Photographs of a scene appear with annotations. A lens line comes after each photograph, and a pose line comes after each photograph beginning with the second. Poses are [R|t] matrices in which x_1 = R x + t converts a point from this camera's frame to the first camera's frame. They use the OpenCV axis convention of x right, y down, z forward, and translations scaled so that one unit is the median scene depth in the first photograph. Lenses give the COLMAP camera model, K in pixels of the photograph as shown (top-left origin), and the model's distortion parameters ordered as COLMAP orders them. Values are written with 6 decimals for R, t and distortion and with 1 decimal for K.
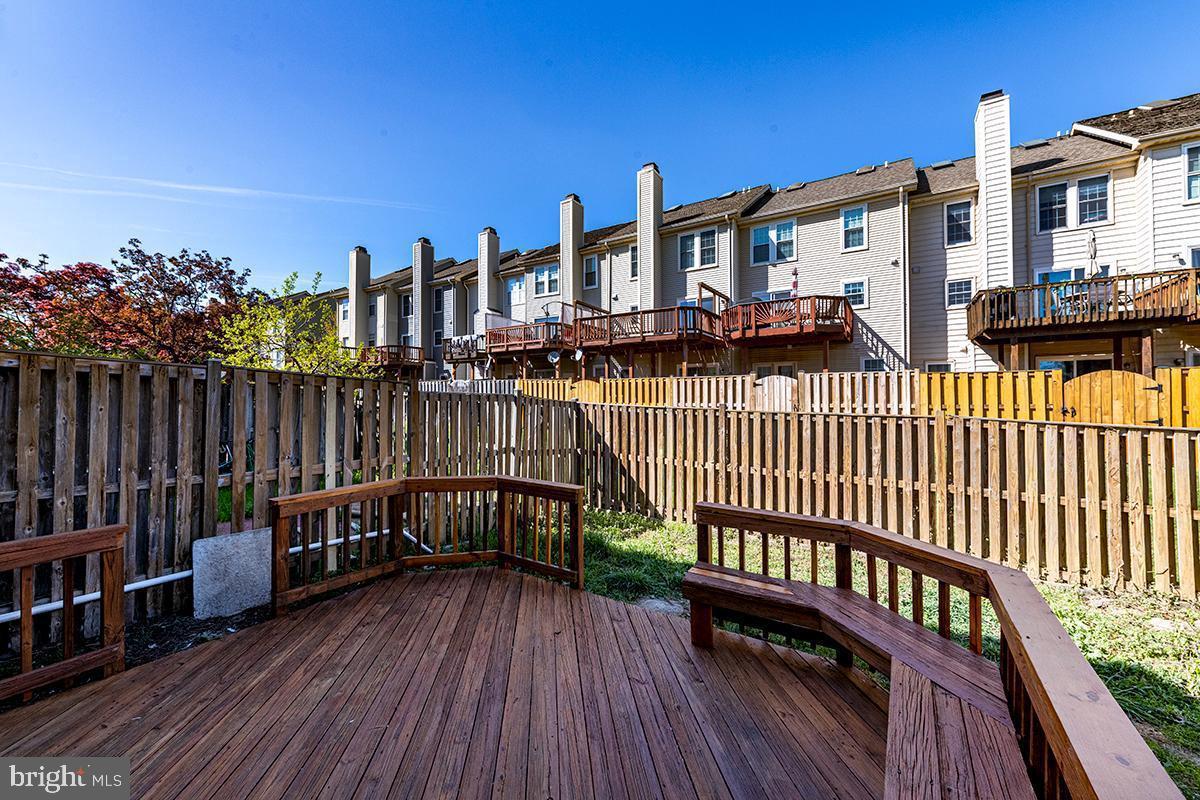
lens RADIAL K [[465.4, 0, 600.2], [0, 465.4, 395.3], [0, 0, 1]] dist [0.001714, -0.000003]
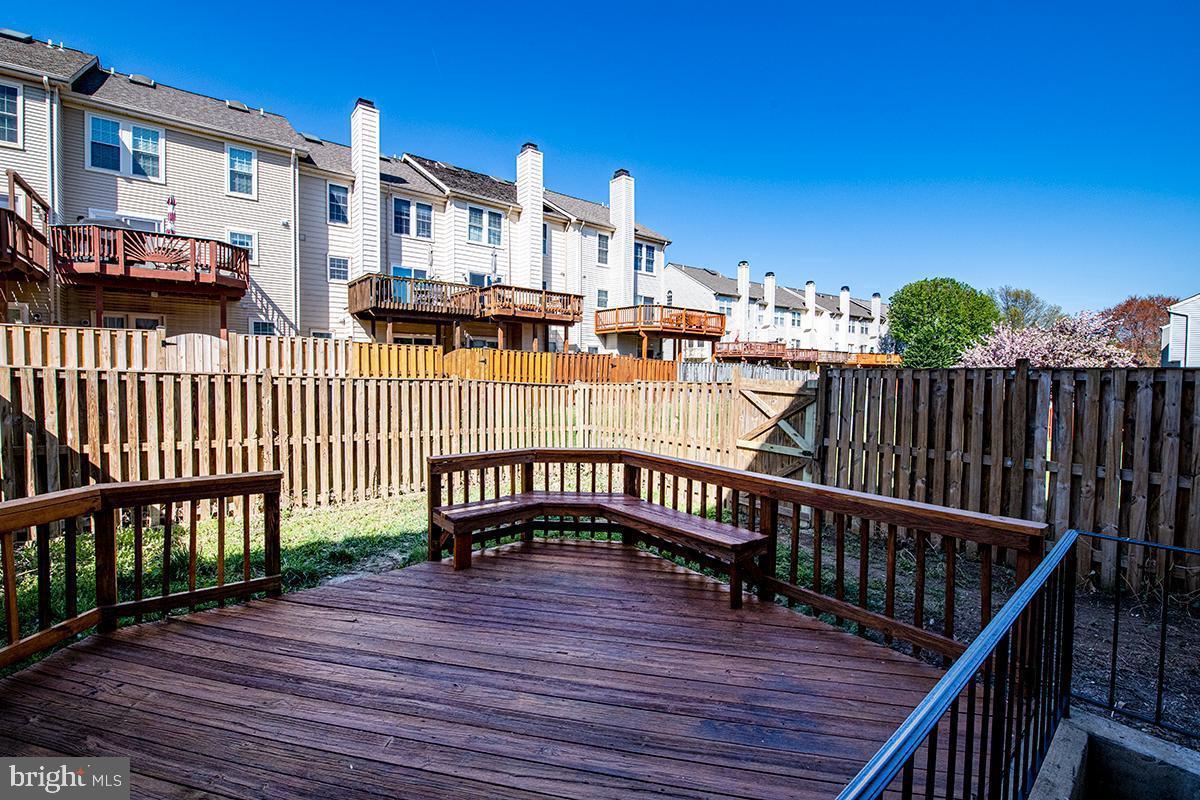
lens RADIAL K [[499.2, 0, 599.7], [0, 499.2, 393.0], [0, 0, 1]] dist [-0.020942, -0.000132]
pose [[0.300730, -0.036938, 0.952994, -0.175478], [-0.025247, 0.998591, 0.046673, 0.002003], [-0.953375, -0.038096, 0.299374, 0.056456]]
